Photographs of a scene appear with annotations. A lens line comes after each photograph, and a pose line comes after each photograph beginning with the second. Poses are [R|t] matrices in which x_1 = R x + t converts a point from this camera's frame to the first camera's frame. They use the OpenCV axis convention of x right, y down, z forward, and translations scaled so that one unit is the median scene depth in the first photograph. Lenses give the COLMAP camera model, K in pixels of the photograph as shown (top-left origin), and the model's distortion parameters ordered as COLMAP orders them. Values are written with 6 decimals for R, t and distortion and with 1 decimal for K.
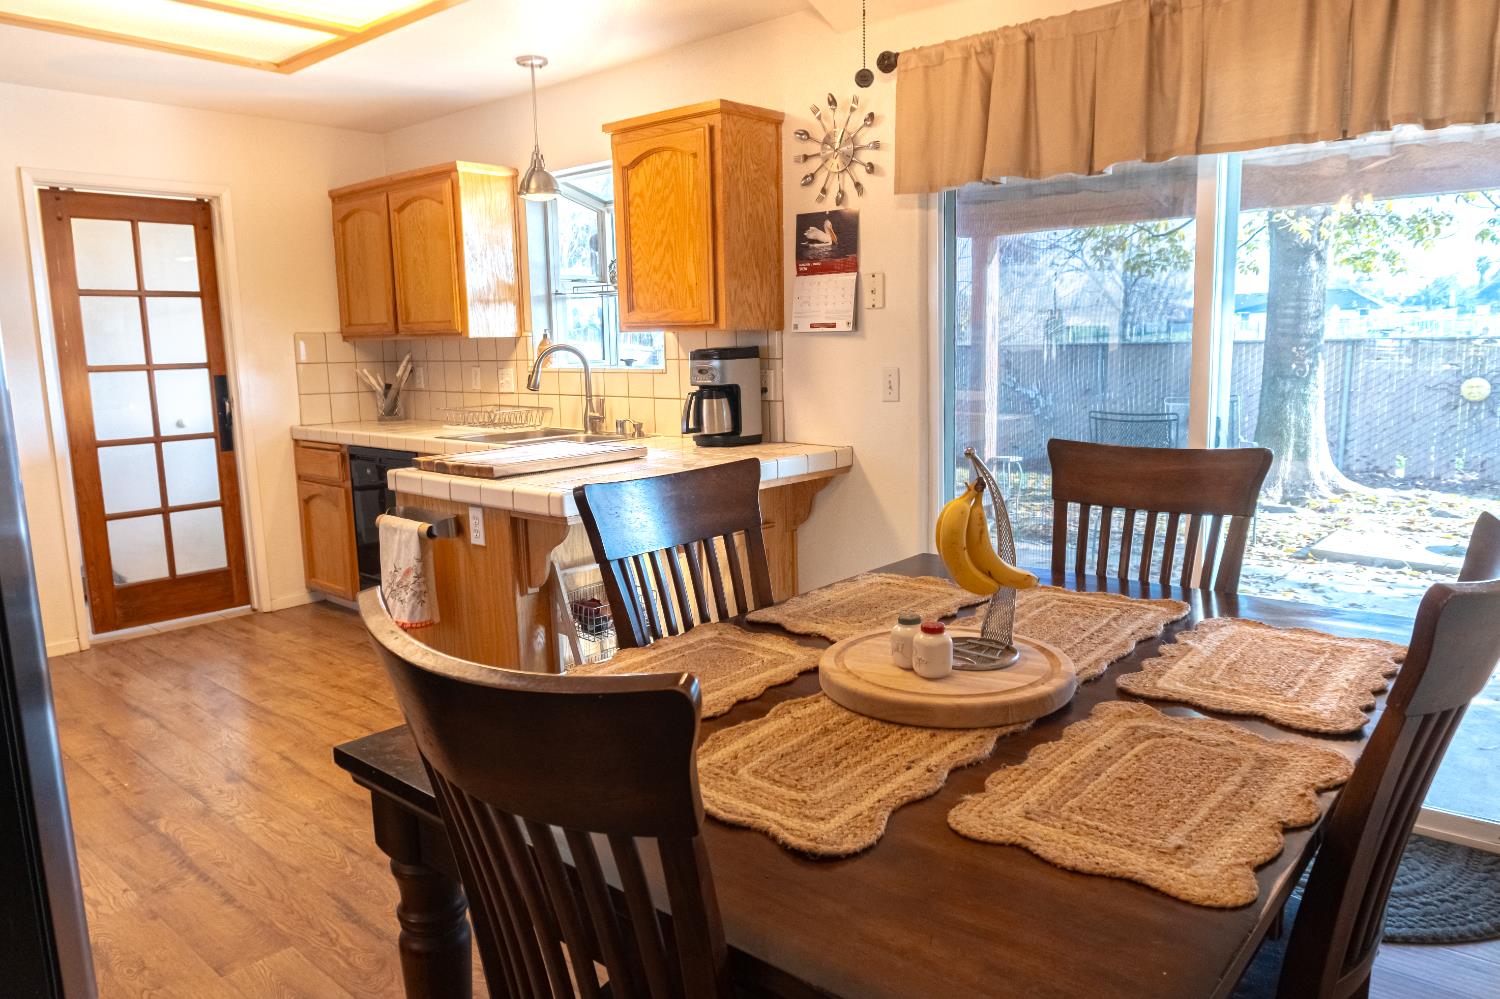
lens RADIAL K [[1025.2, 0, 754.5], [0, 1025.2, 508.2], [0, 0, 1]] dist [-0.028153, 0.002242]
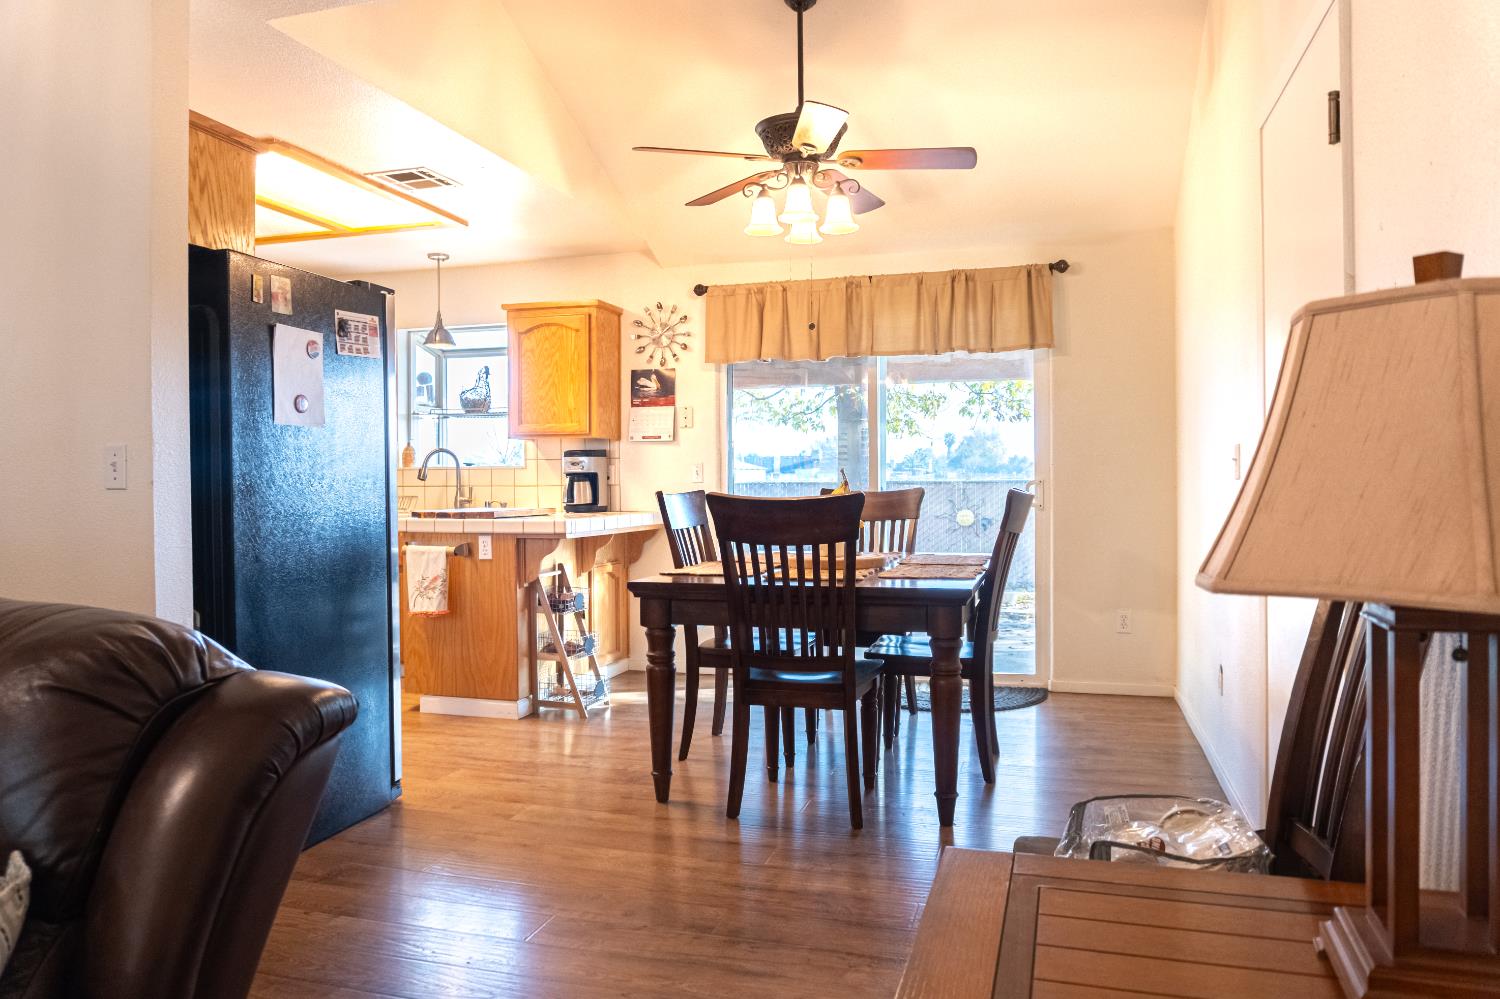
lens RADIAL K [[1025.2, 0, 783.4], [0, 1025.2, 519.2], [0, 0, 1]] dist [-0.028153, 0.002242]
pose [[0.898512, 0.005094, 0.438920, -0.466305], [0.056602, 0.990240, -0.127363, 0.171508], [-0.435285, 0.139281, 0.889454, -0.528979]]
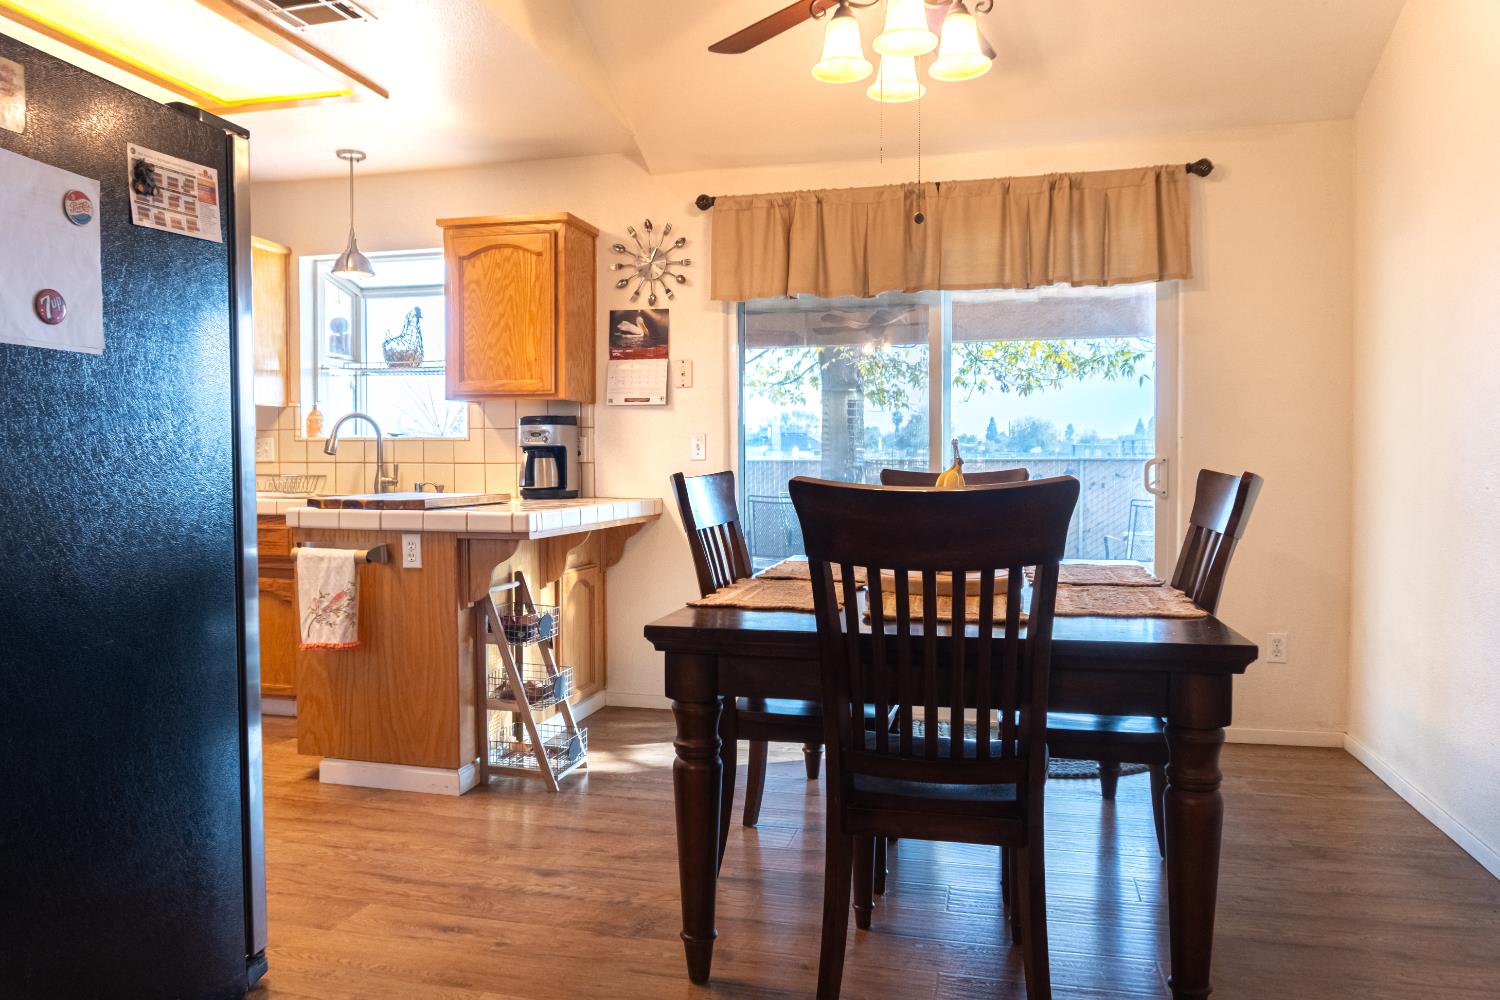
lens RADIAL K [[1025.2, 0, 760.1], [0, 1025.2, 509.1], [0, 0, 1]] dist [-0.028153, 0.002242]
pose [[0.883144, 0.002545, 0.469095, -0.385723], [0.057620, 0.991825, -0.113859, 0.101762], [-0.465550, 0.127583, 0.875777, -0.131749]]
